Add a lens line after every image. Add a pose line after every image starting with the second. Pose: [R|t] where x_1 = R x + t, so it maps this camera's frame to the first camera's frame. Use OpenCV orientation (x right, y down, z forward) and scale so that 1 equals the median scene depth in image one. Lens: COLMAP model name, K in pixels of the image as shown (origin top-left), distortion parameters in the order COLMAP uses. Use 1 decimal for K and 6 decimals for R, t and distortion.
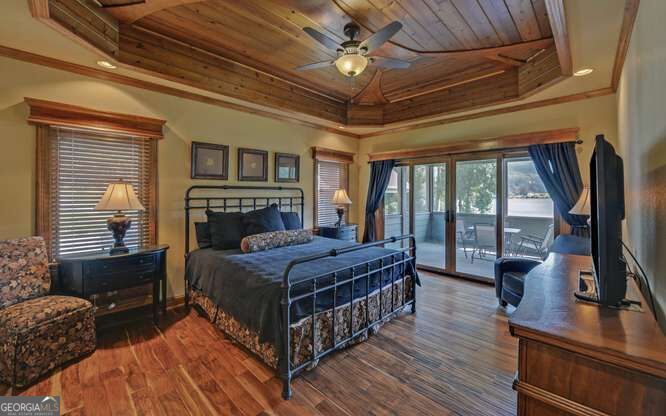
lens RADIAL K [[267.5, 0, 332.9], [0, 267.5, 190.3], [0, 0, 1]] dist [-0.000346, -0.000416]
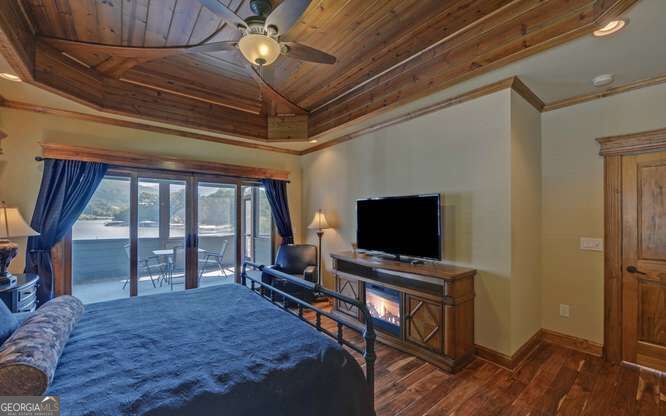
lens RADIAL K [[267.5, 0, 332.5], [0, 267.5, 212.1], [0, 0, 1]] dist [-0.000346, -0.000416]
pose [[0.133748, 0.010711, 0.990958, -0.389739], [-0.015920, 0.999836, -0.008658, -0.001643], [-0.990888, -0.014618, 0.133896, 0.405849]]
